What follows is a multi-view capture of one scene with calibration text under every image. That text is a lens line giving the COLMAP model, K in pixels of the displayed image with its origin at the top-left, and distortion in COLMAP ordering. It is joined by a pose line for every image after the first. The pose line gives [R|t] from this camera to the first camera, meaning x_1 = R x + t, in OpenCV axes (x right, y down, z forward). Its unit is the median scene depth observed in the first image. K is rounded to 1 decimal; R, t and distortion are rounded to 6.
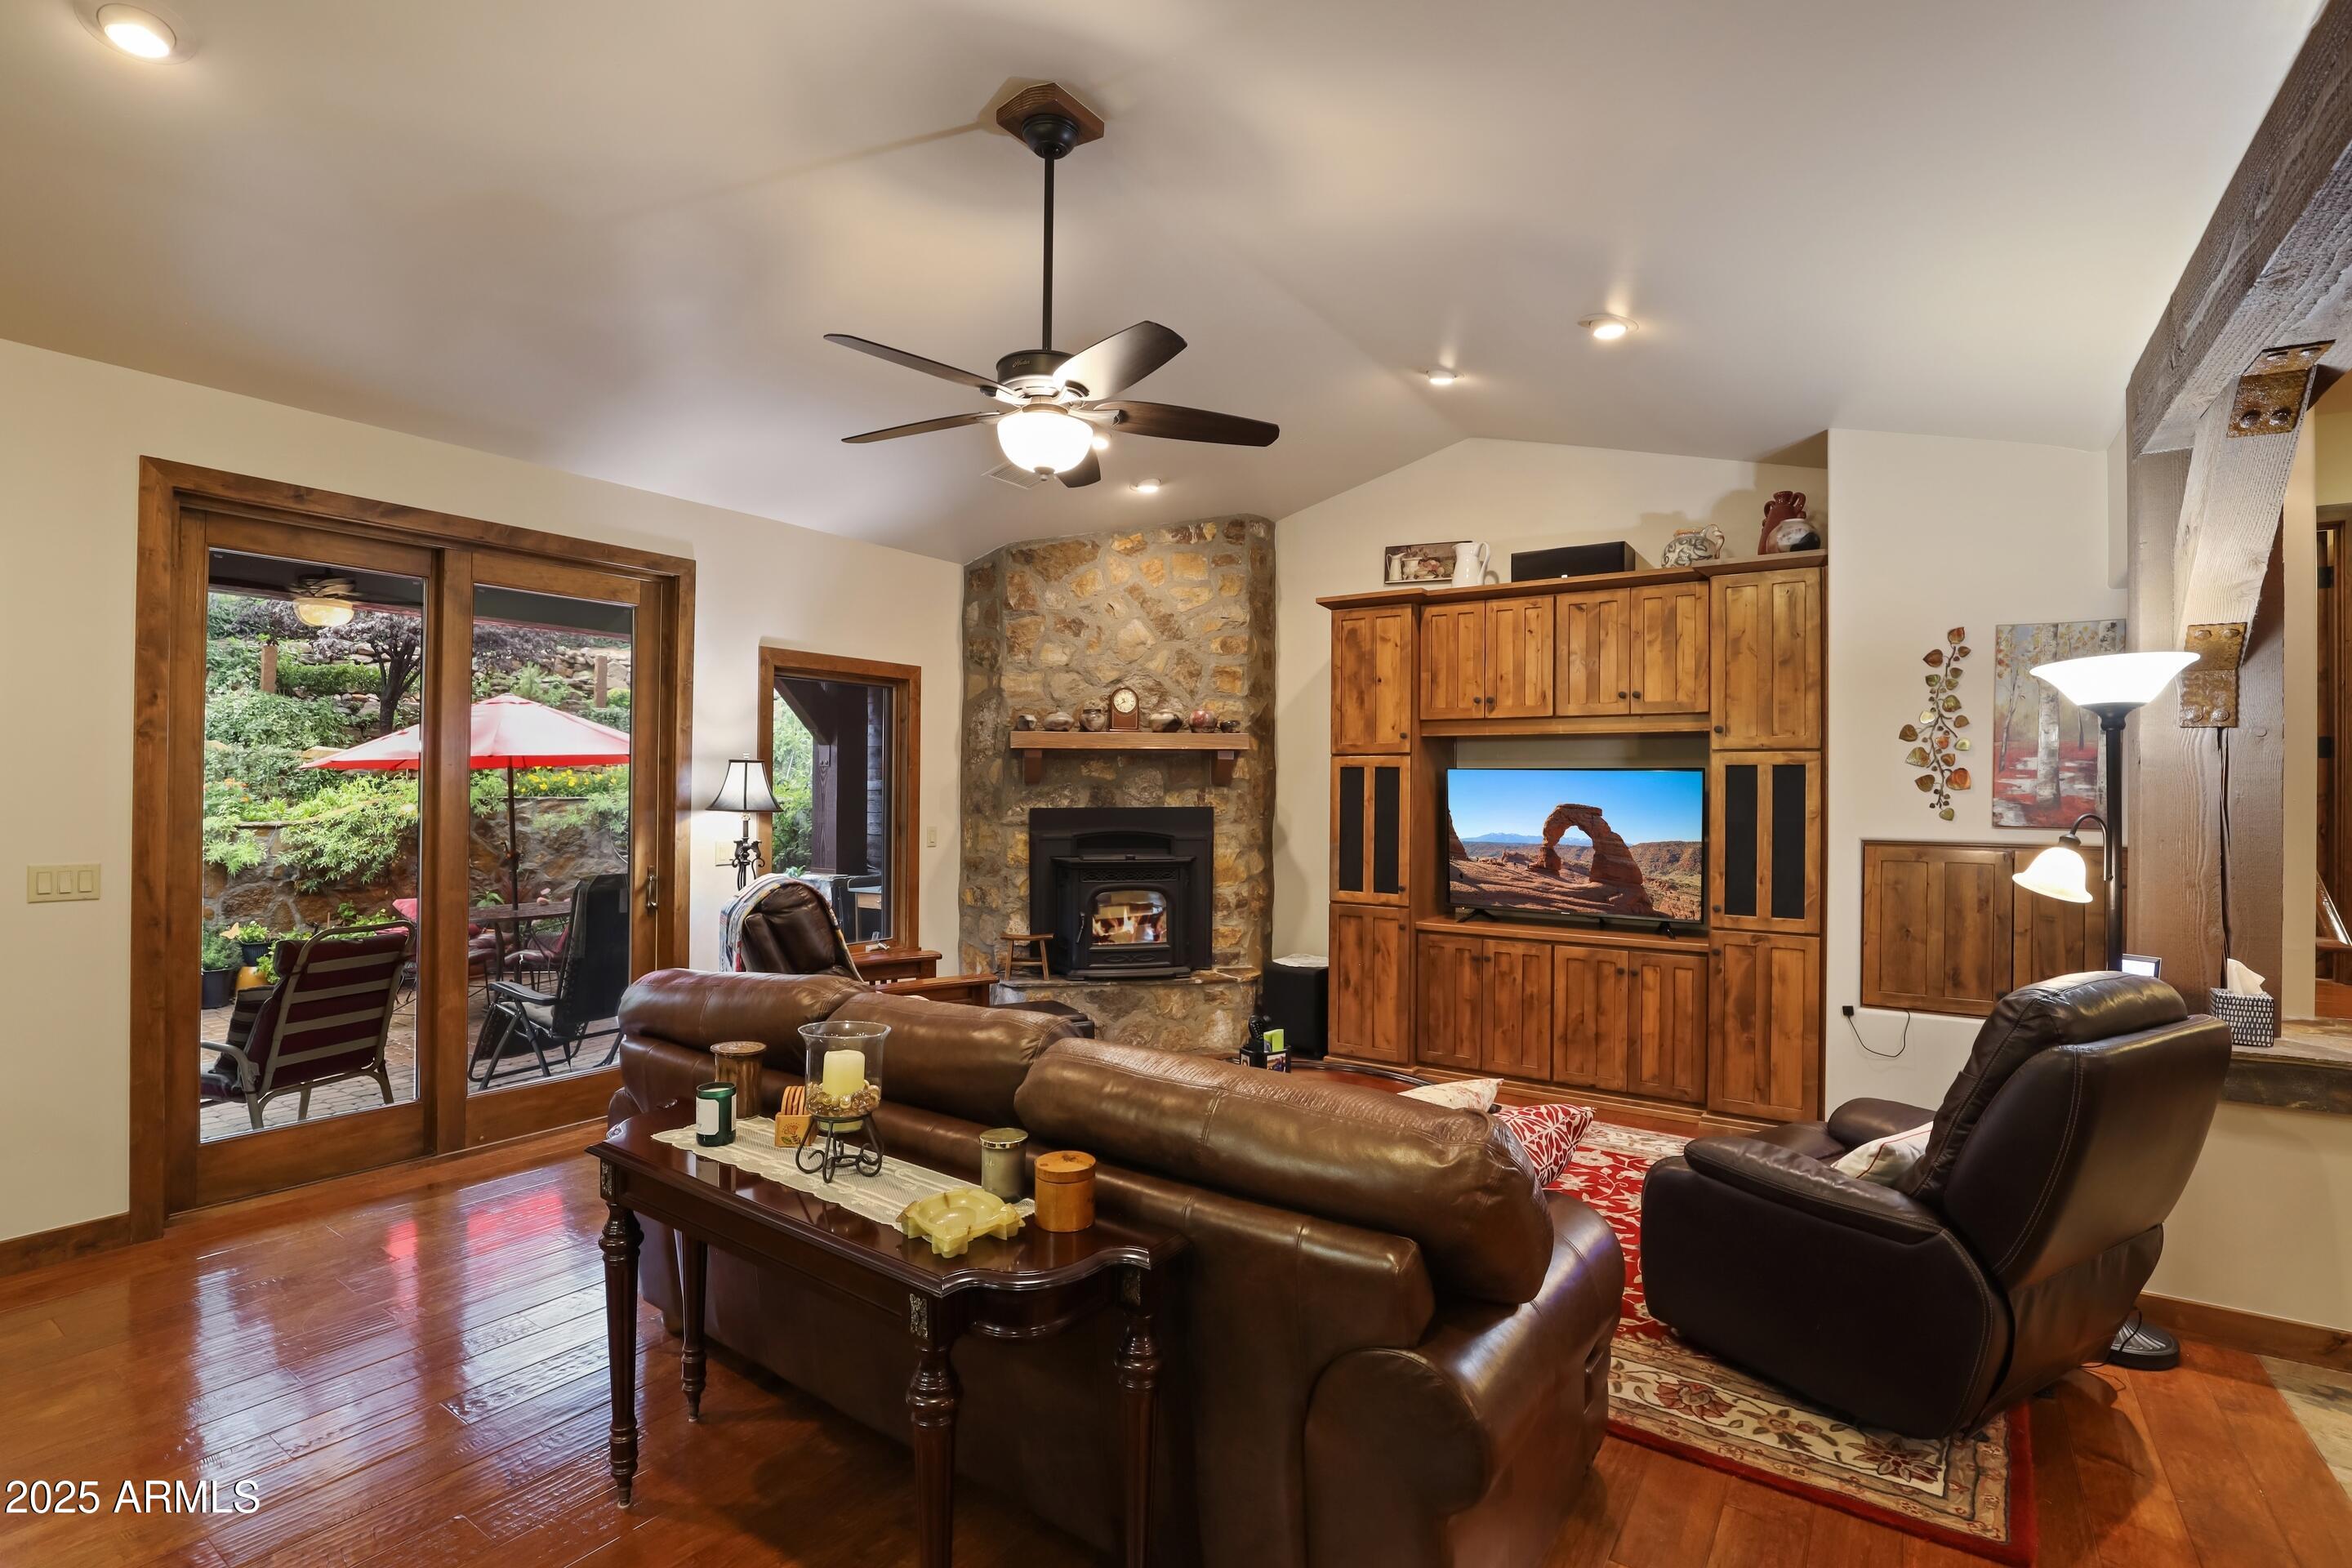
lens RADIAL K [[1097.2, 0, 1175.6], [0, 1097.2, 795.9], [0, 0, 1]] dist [-0.004552, -0.000292]
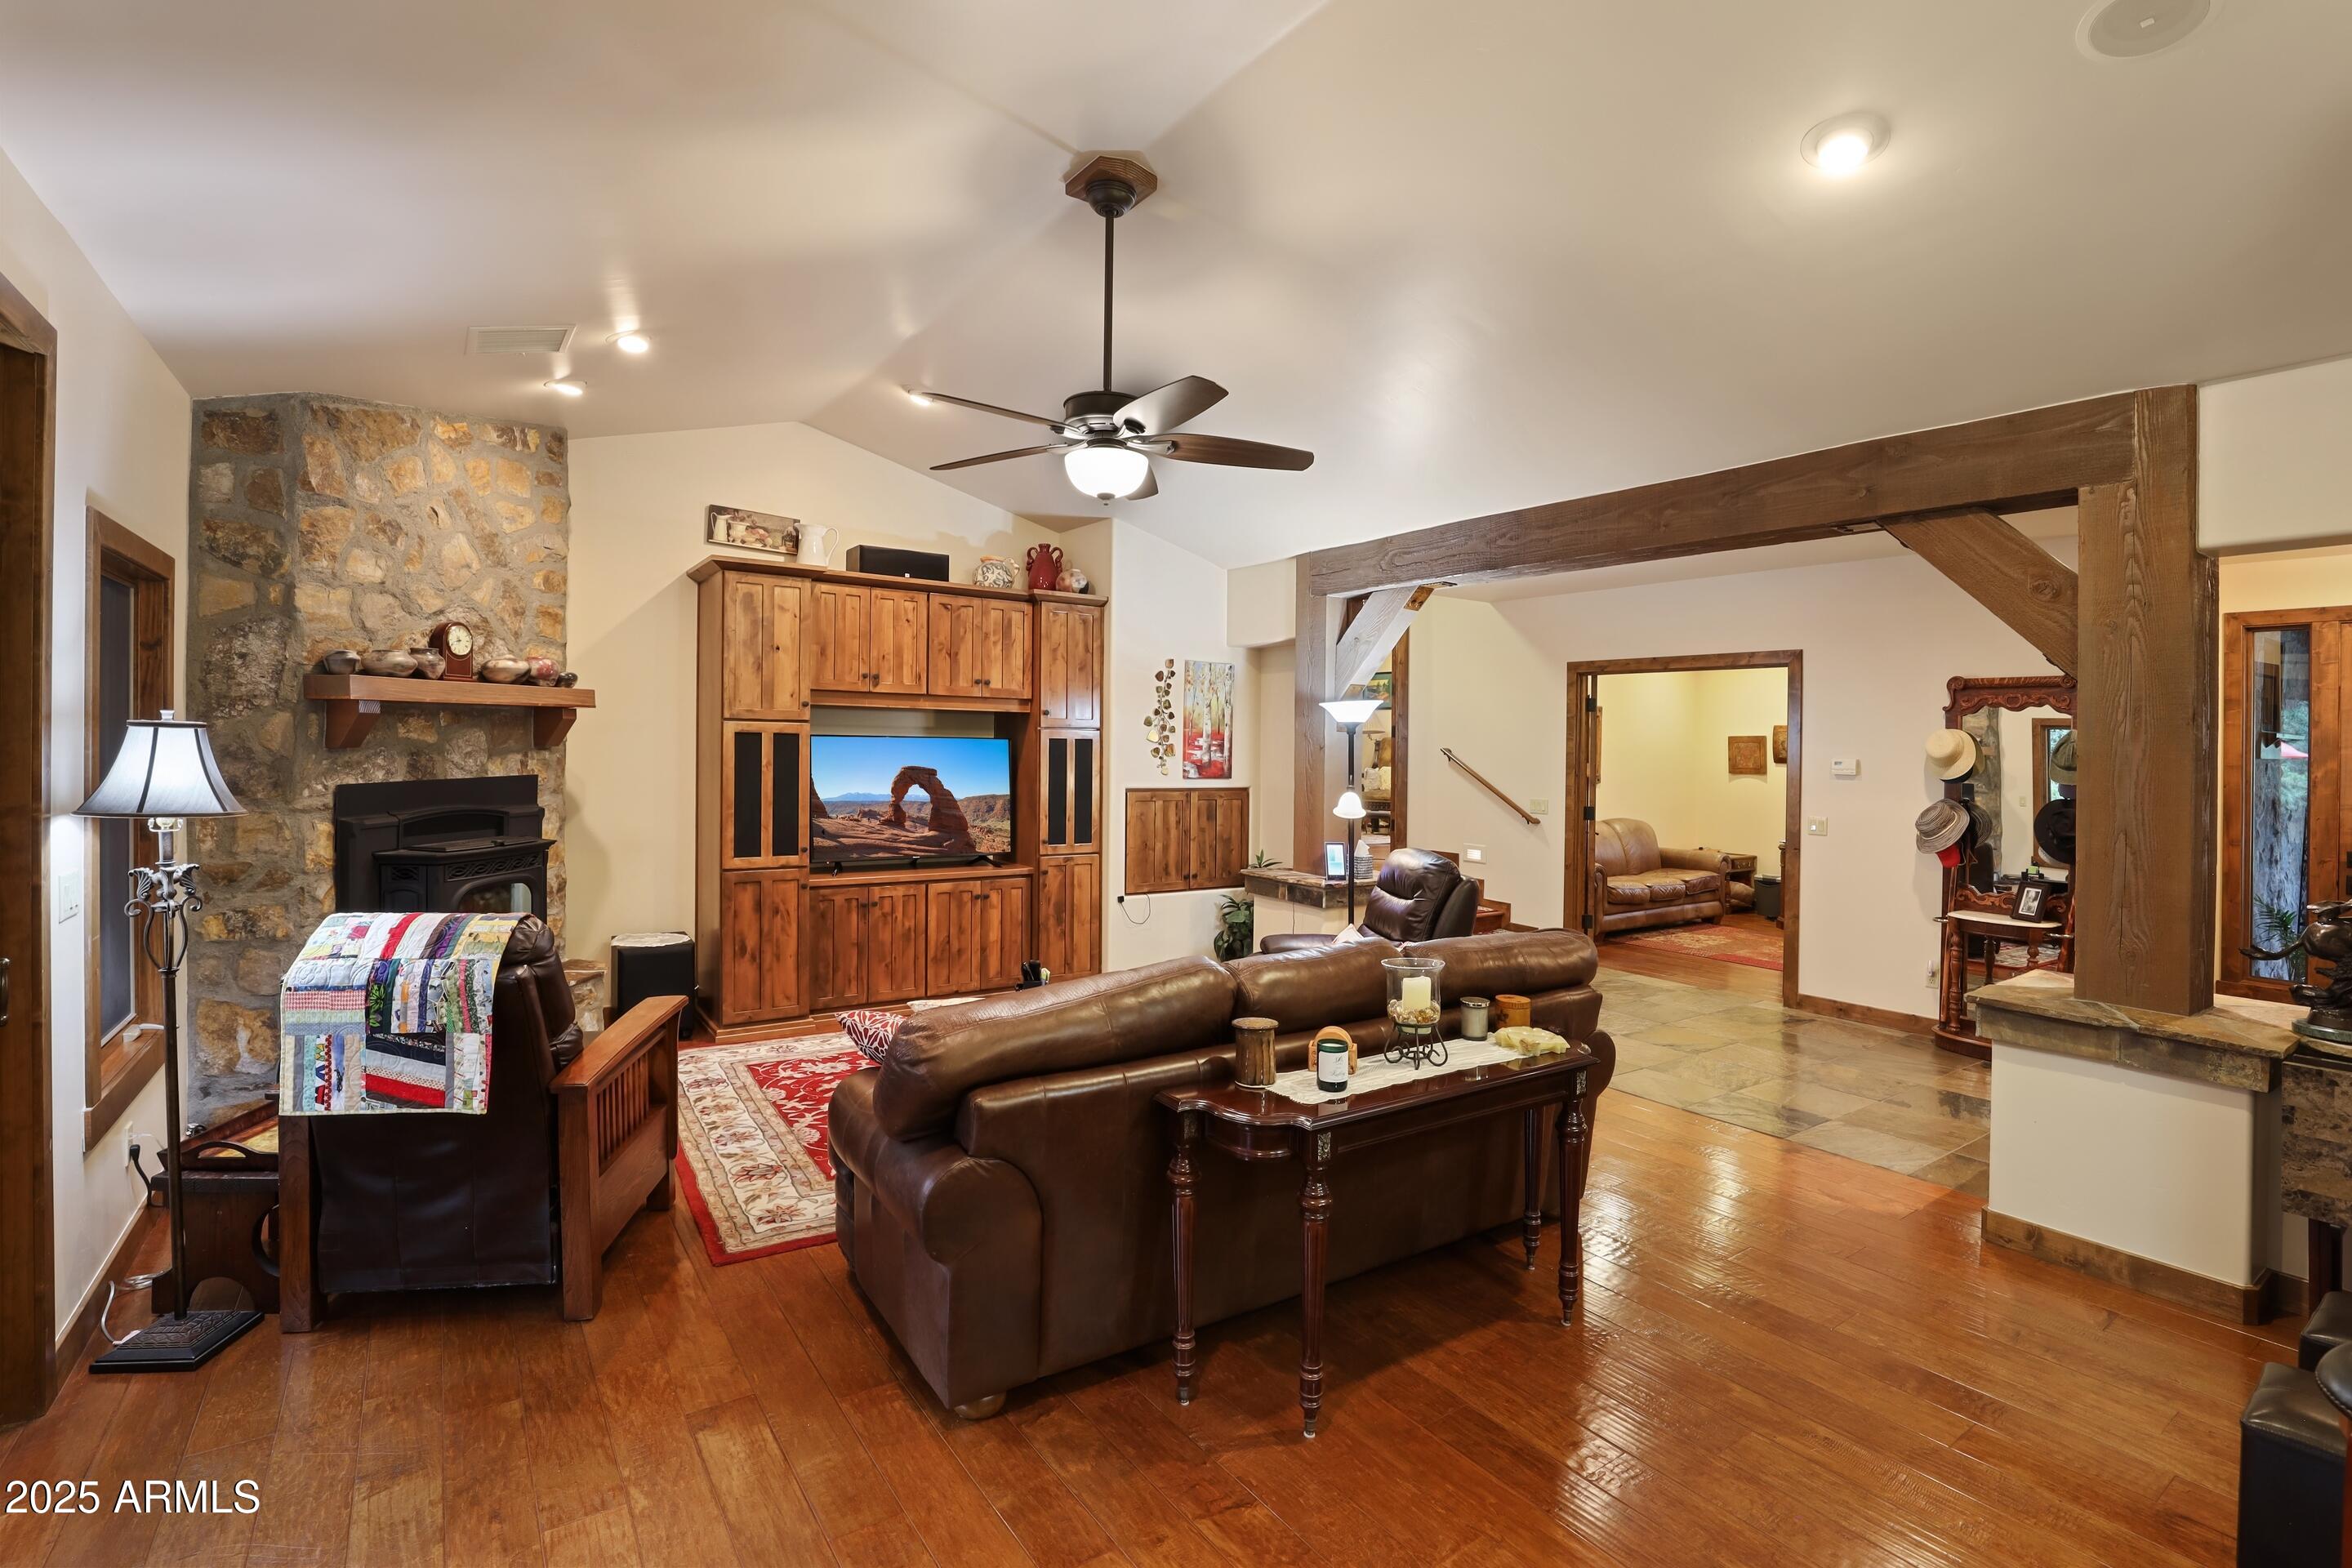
lens RADIAL K [[1097.2, 0, 1171.7], [0, 1097.2, 762.4], [0, 0, 1]] dist [-0.004552, -0.000292]
pose [[0.379453, -0.016267, 0.925068, -0.622436], [-0.009100, 0.999731, 0.021313, -0.024412], [-0.925166, -0.016505, 0.379204, 0.274215]]
